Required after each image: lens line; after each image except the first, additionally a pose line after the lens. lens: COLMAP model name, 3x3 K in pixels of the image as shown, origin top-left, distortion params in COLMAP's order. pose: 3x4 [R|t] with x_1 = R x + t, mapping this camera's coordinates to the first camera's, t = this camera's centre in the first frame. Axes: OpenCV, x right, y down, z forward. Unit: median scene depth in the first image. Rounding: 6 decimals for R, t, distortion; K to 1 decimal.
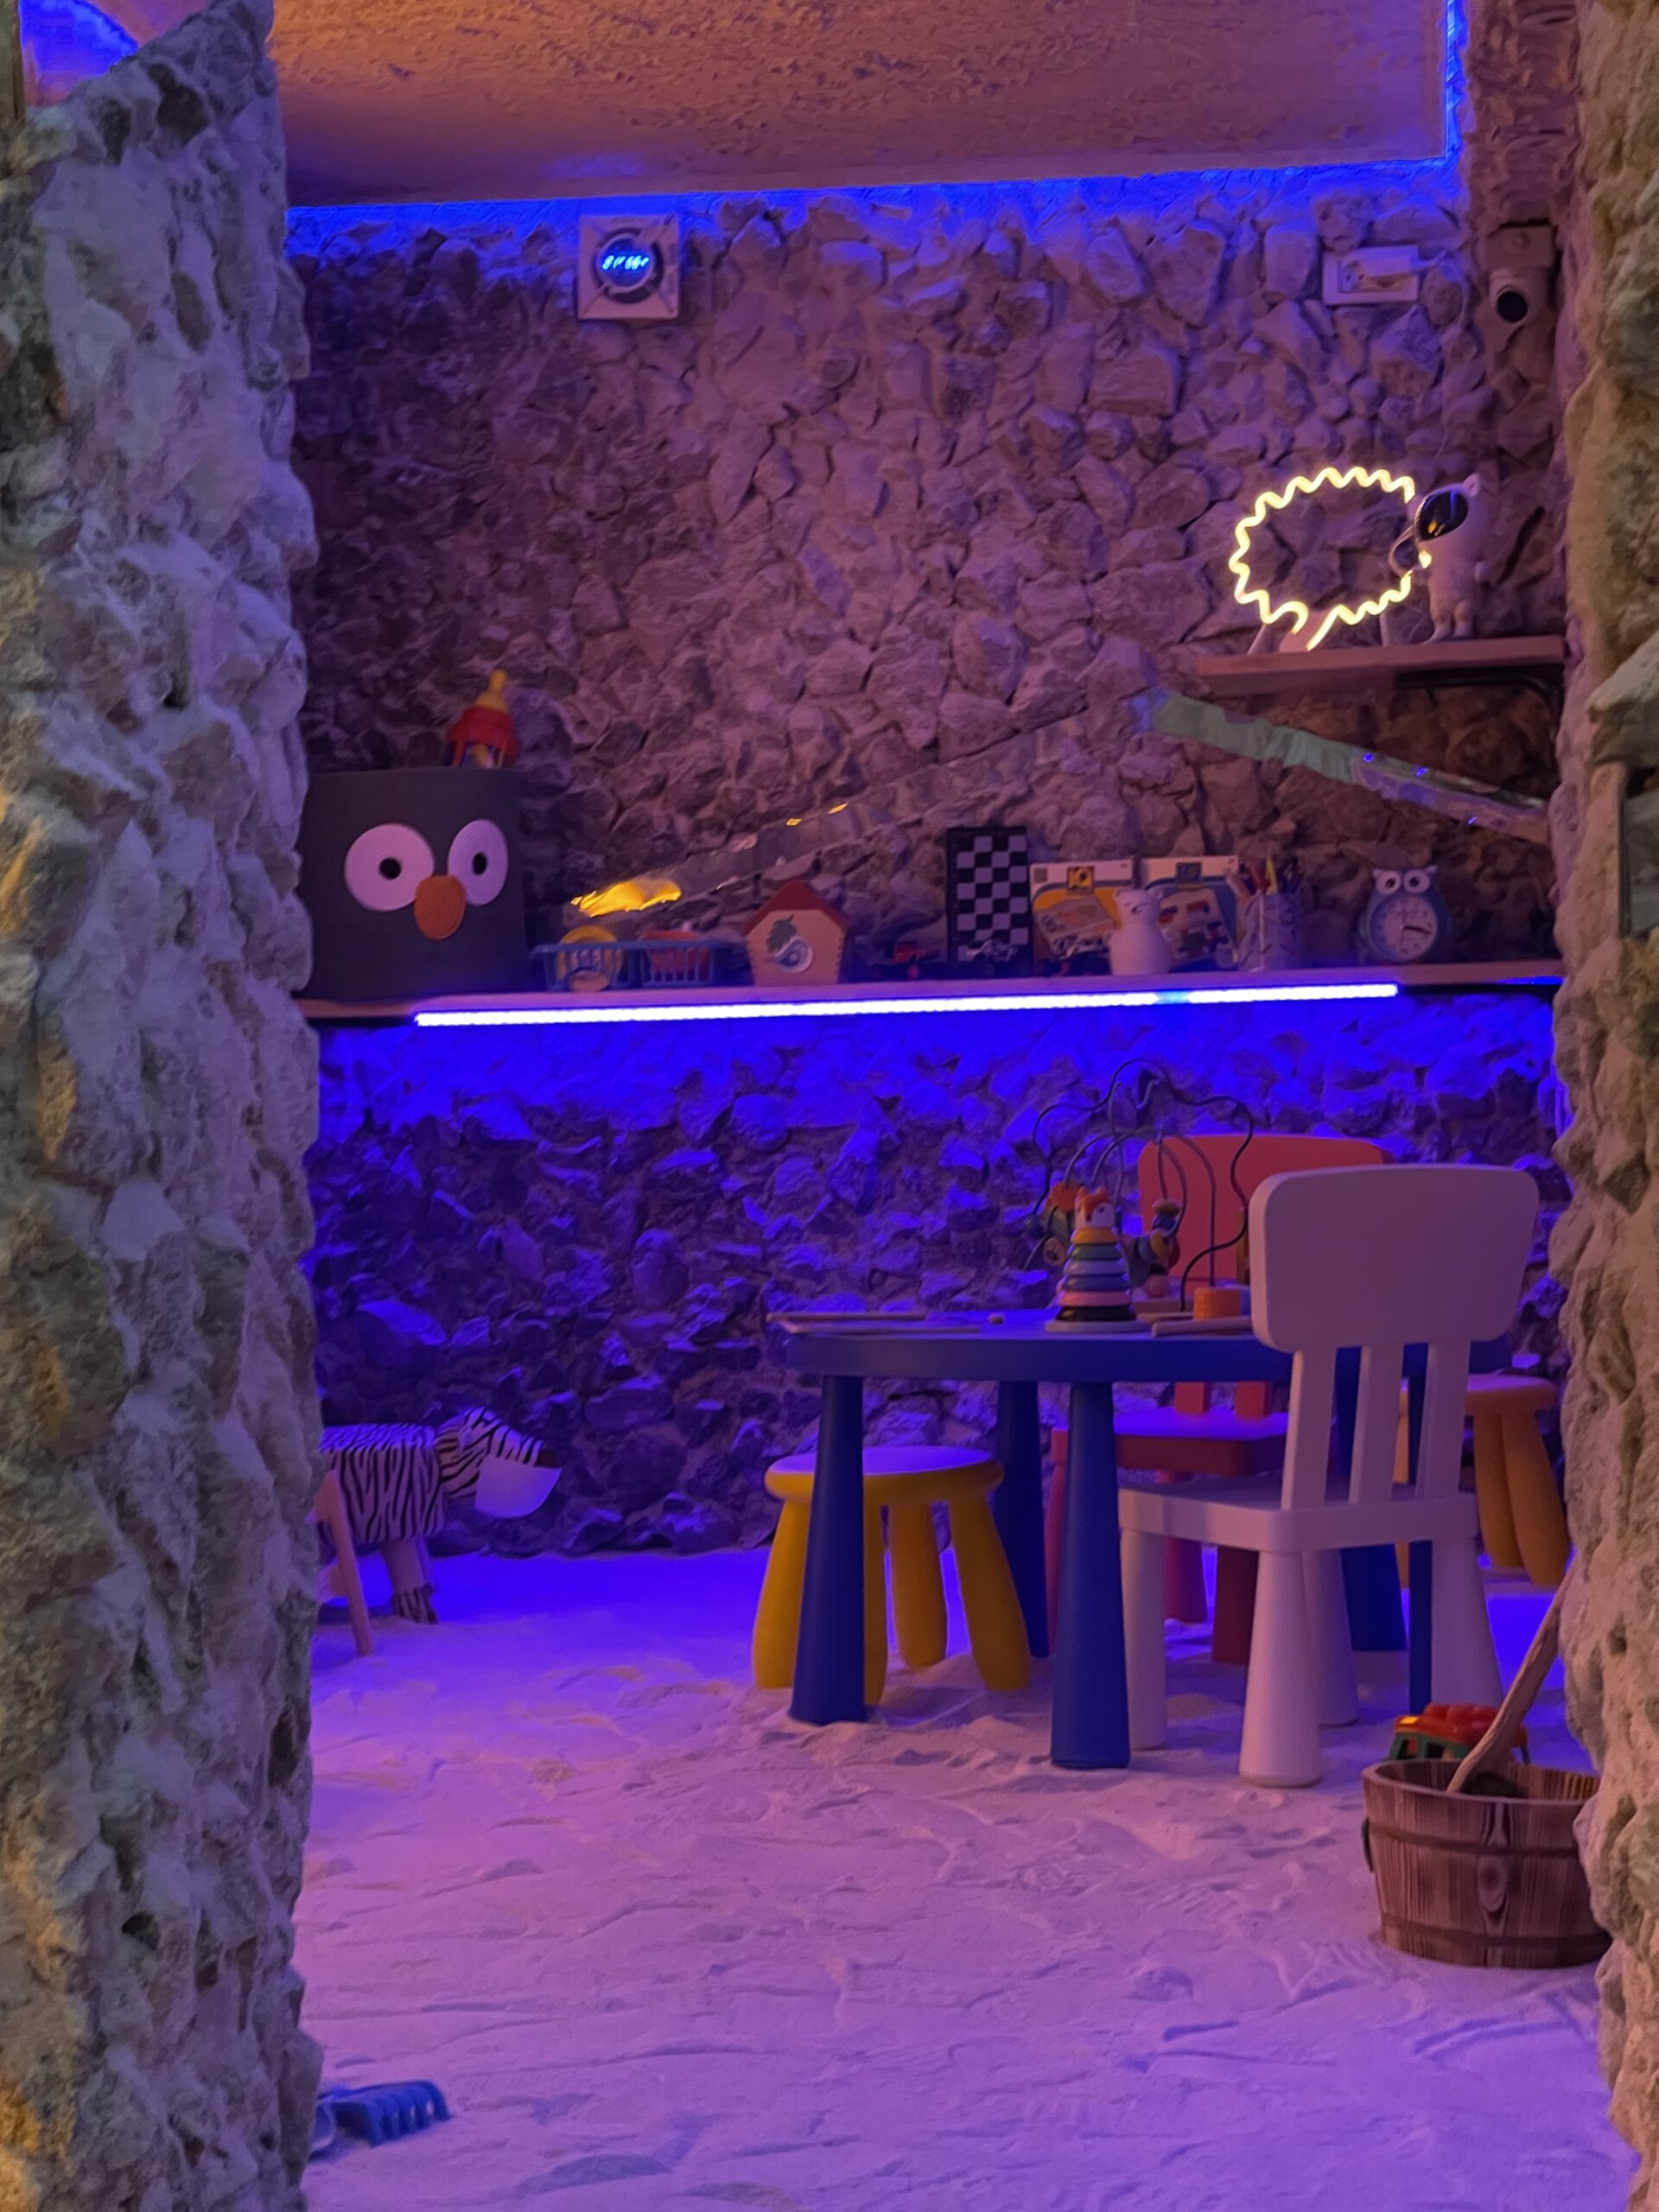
lens RADIAL K [[4085.2, 0, 744.5], [0, 4085.2, 1089.1], [0, 0, 1]] dist [0.161968, 0.000000]
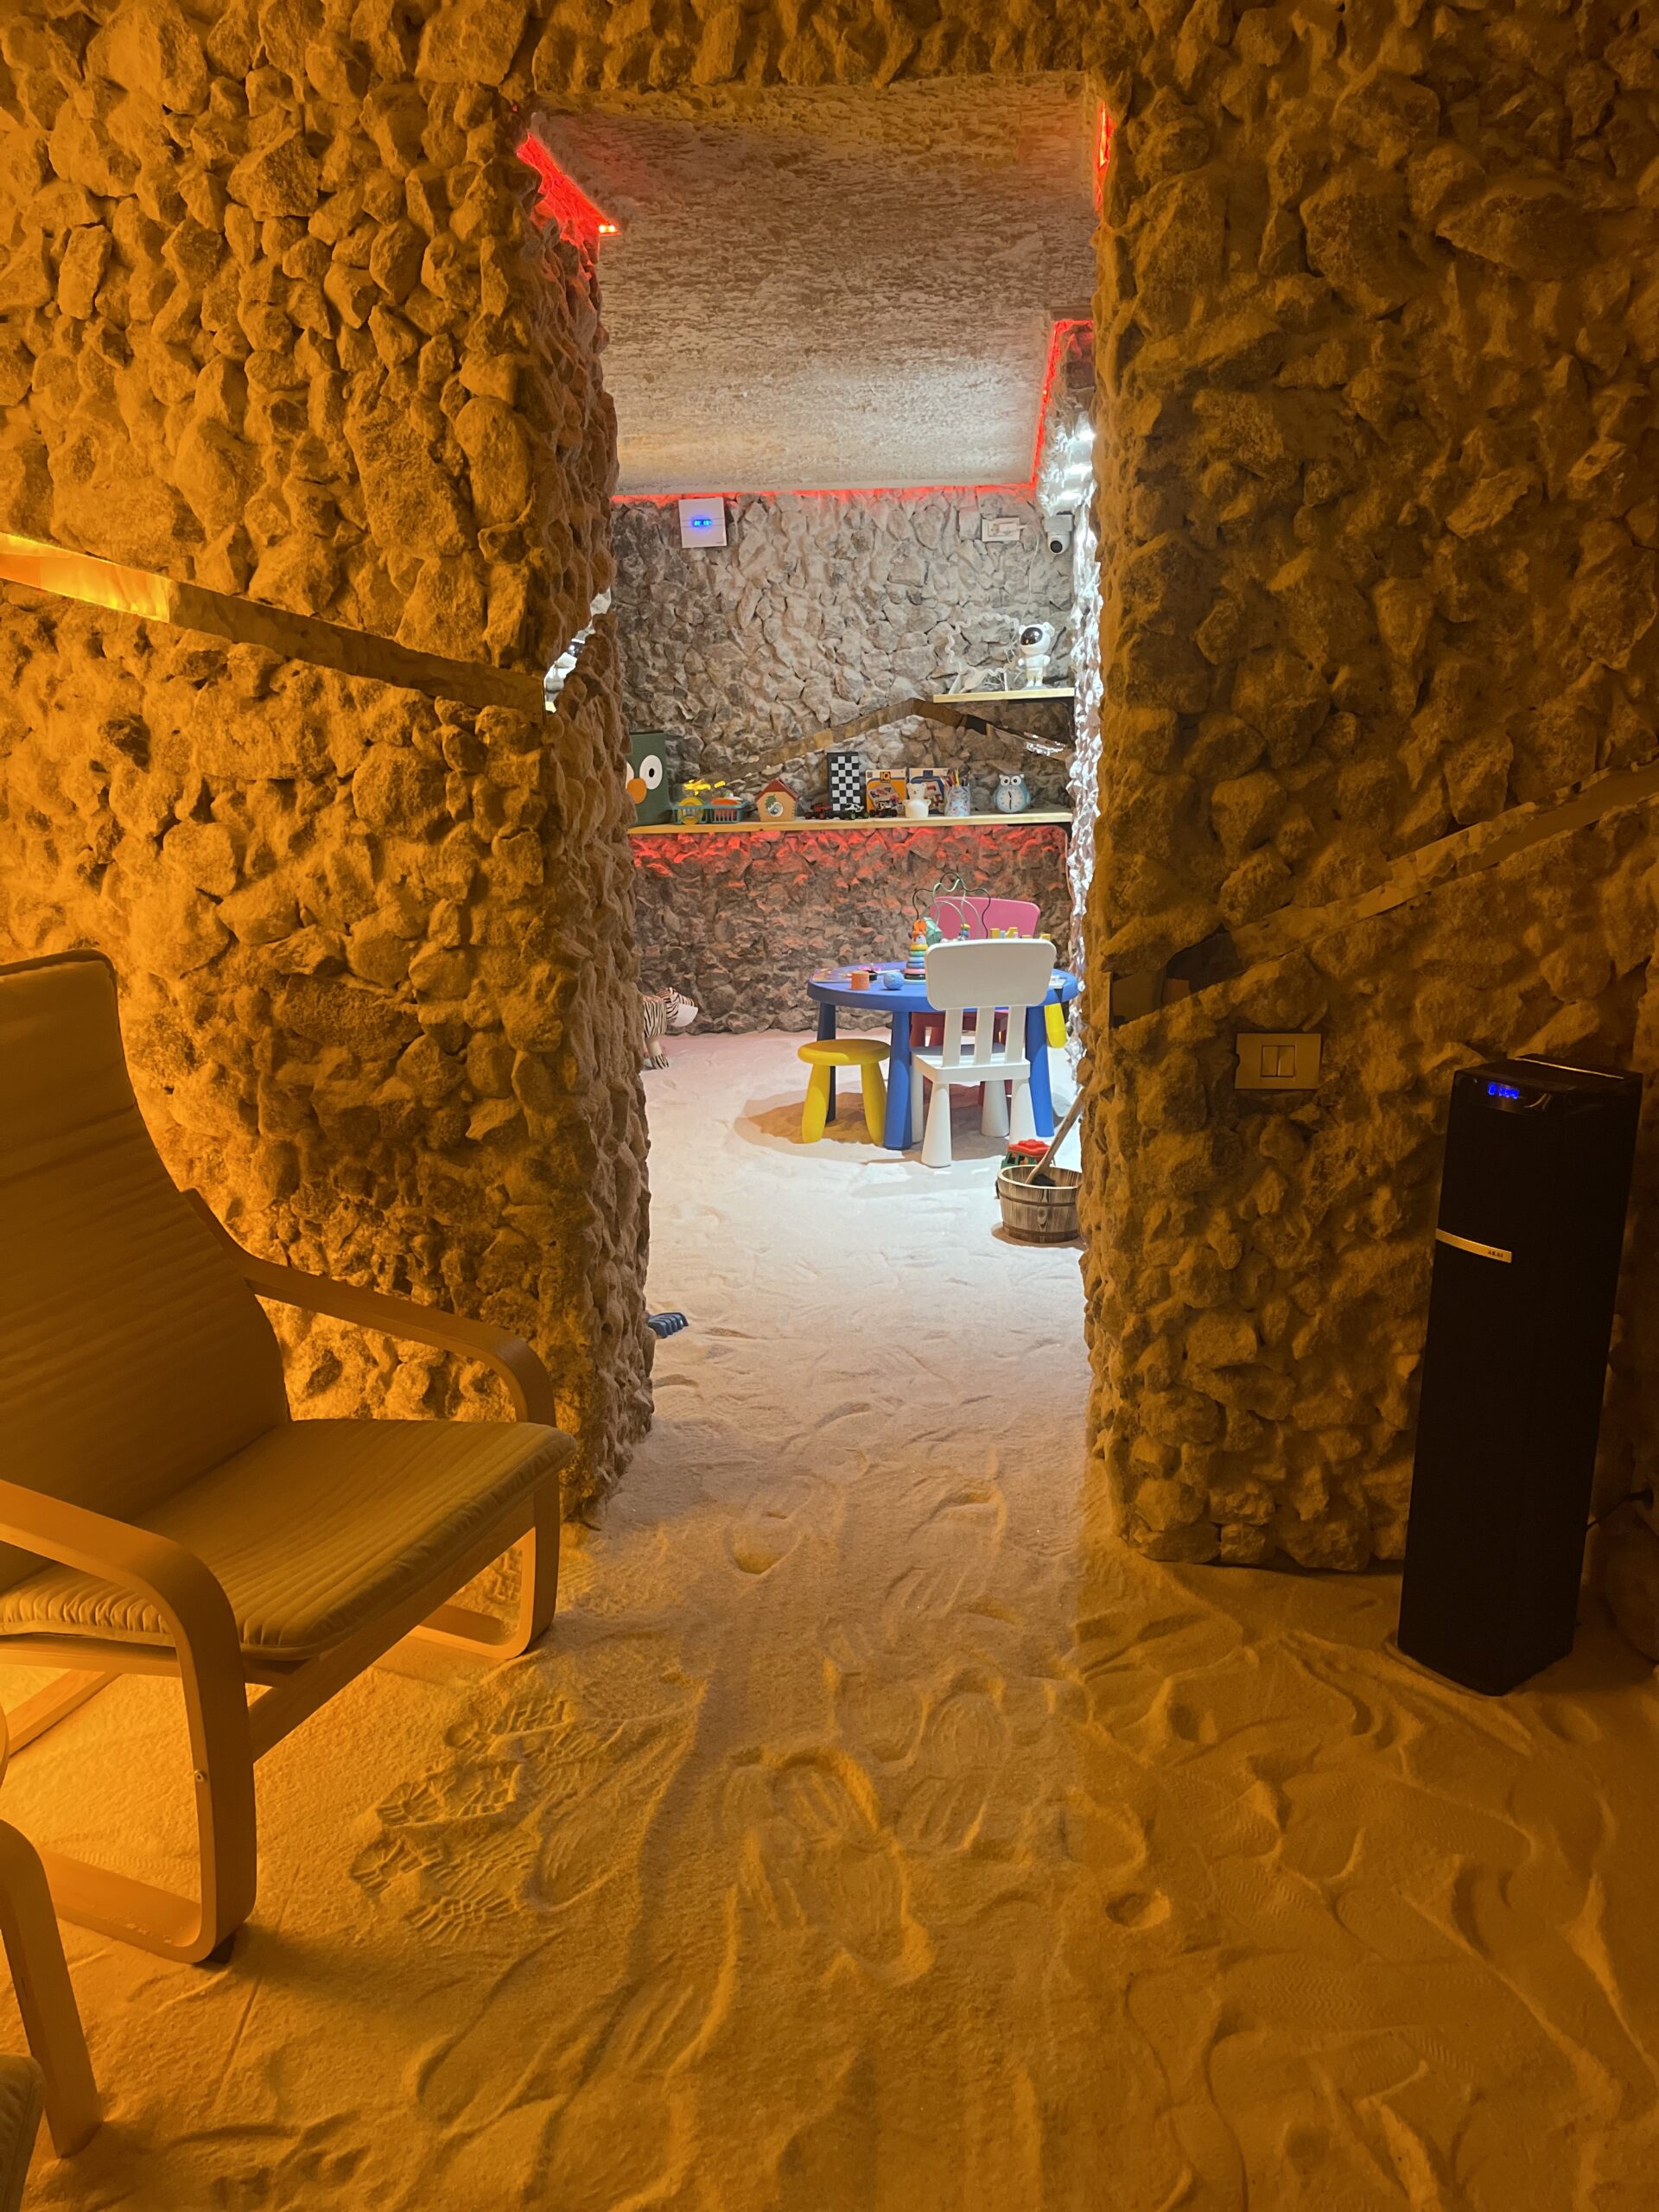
lens RADIAL K [[1630.8, 0, 819.8], [0, 1630.8, 1108.7], [0, 0, 1]] dist [0.064350, -0.081012]
pose [[0.998415, -0.018825, 0.053032, -0.018062], [0.006664, 0.975310, 0.220739, -0.074899], [-0.055878, -0.220036, 0.973890, -0.044955]]
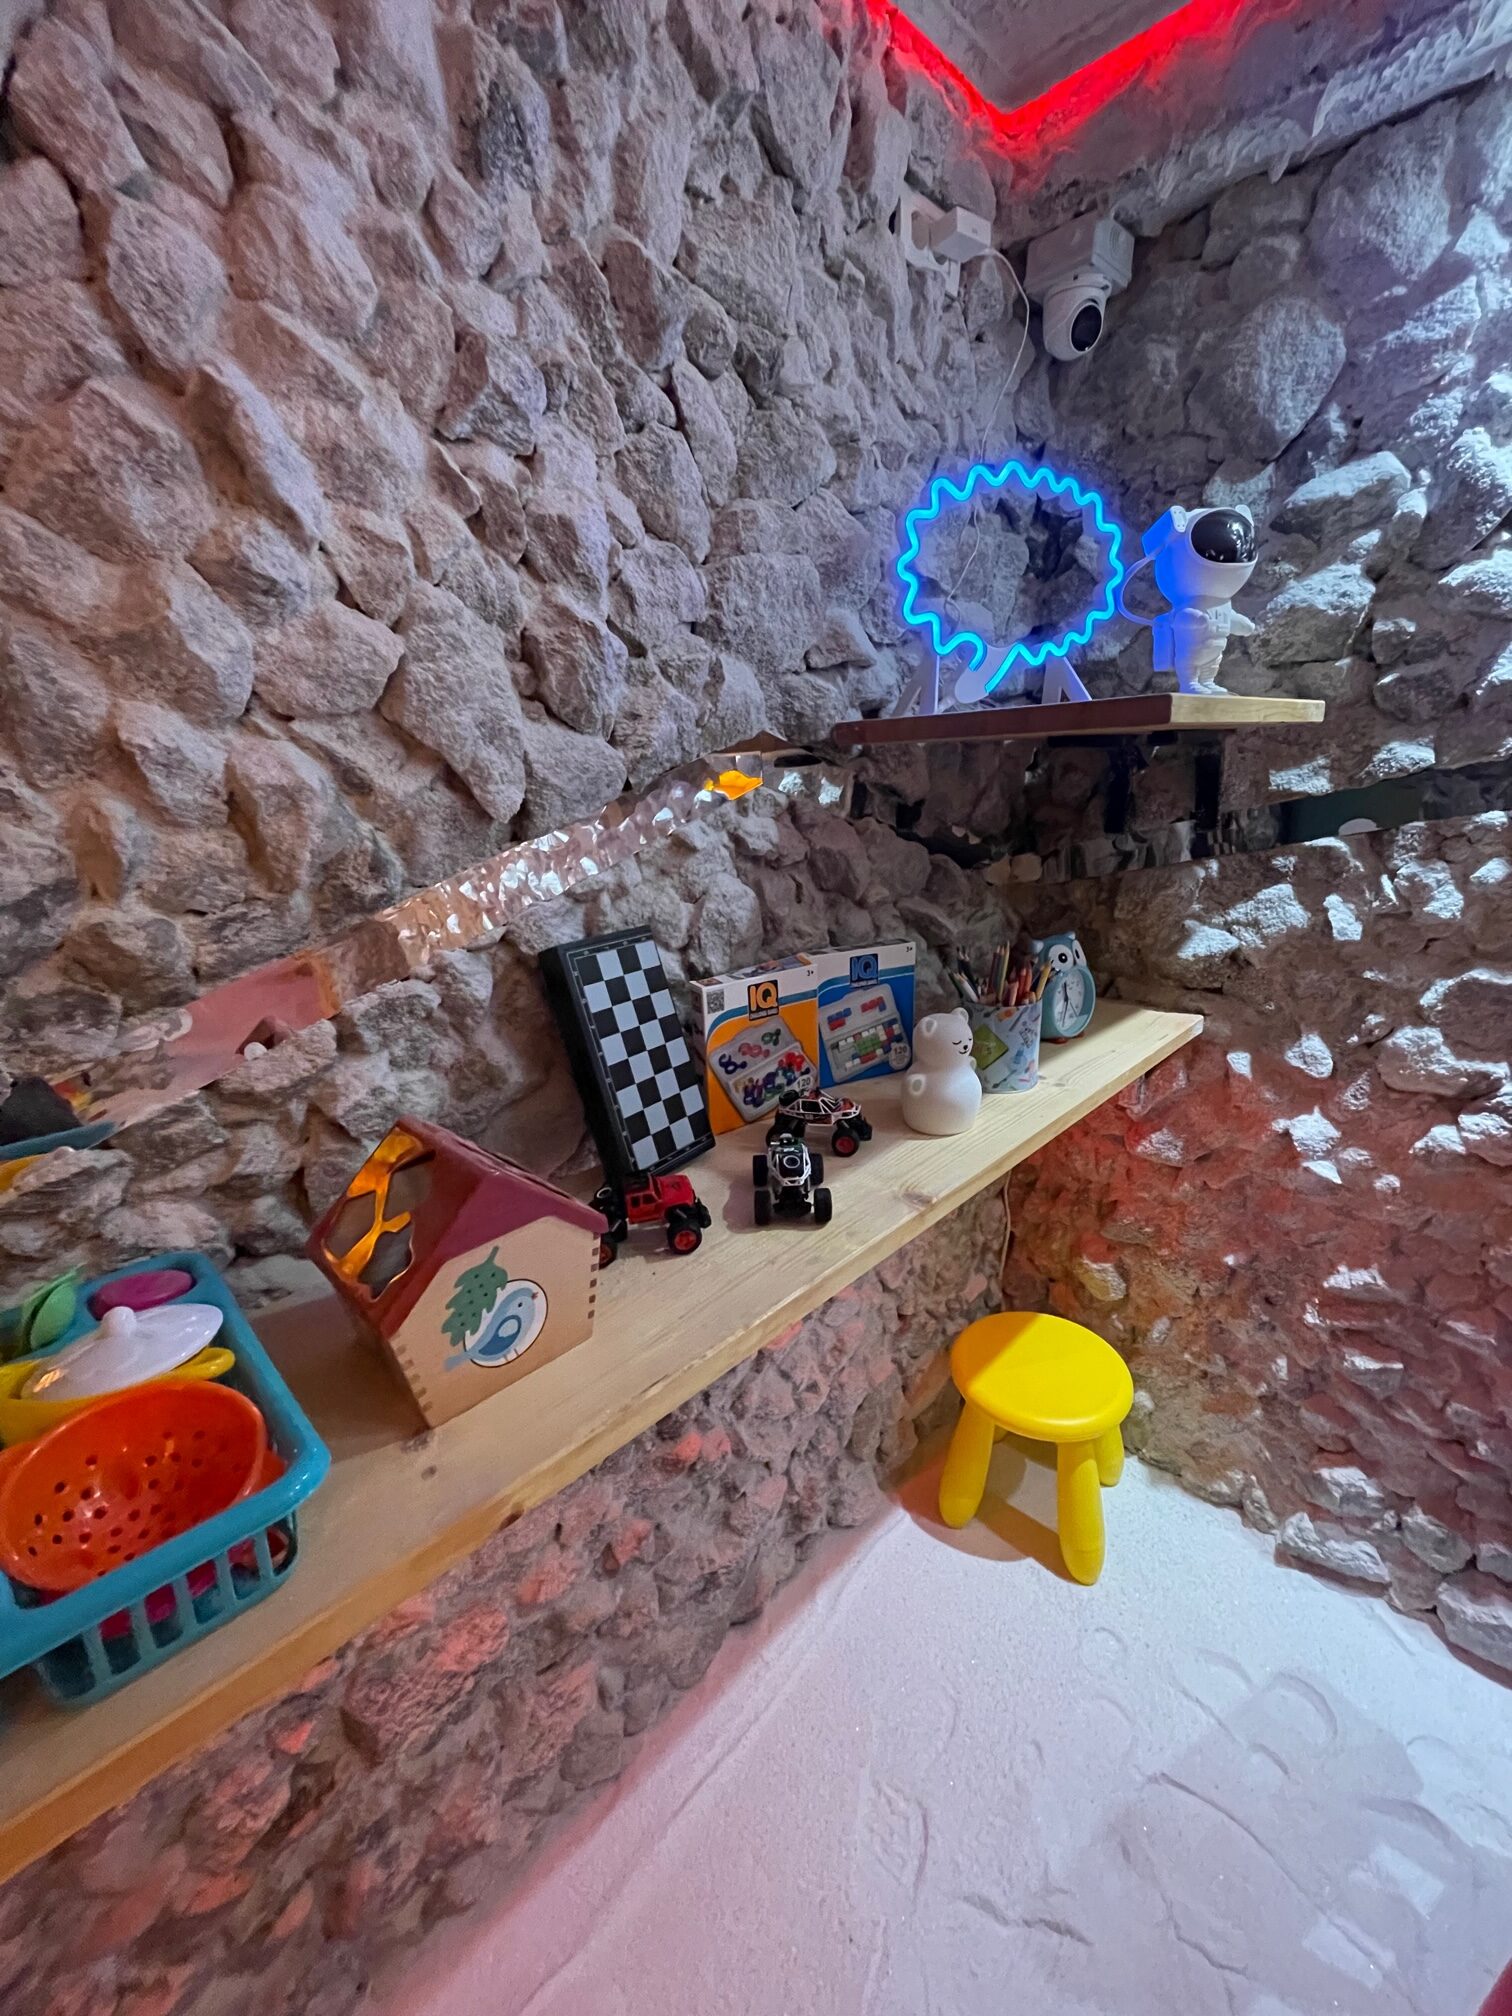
lens RADIAL K [[820.6, 0, 770.4], [0, 820.6, 996.6], [0, 0, 1]] dist [-0.003782, 0.001214]
pose [[0.592722, -0.212962, 0.776742, -0.032606], [0.039584, 0.970946, 0.236001, -0.086528], [-0.804434, -0.109137, 0.583931, 0.913199]]
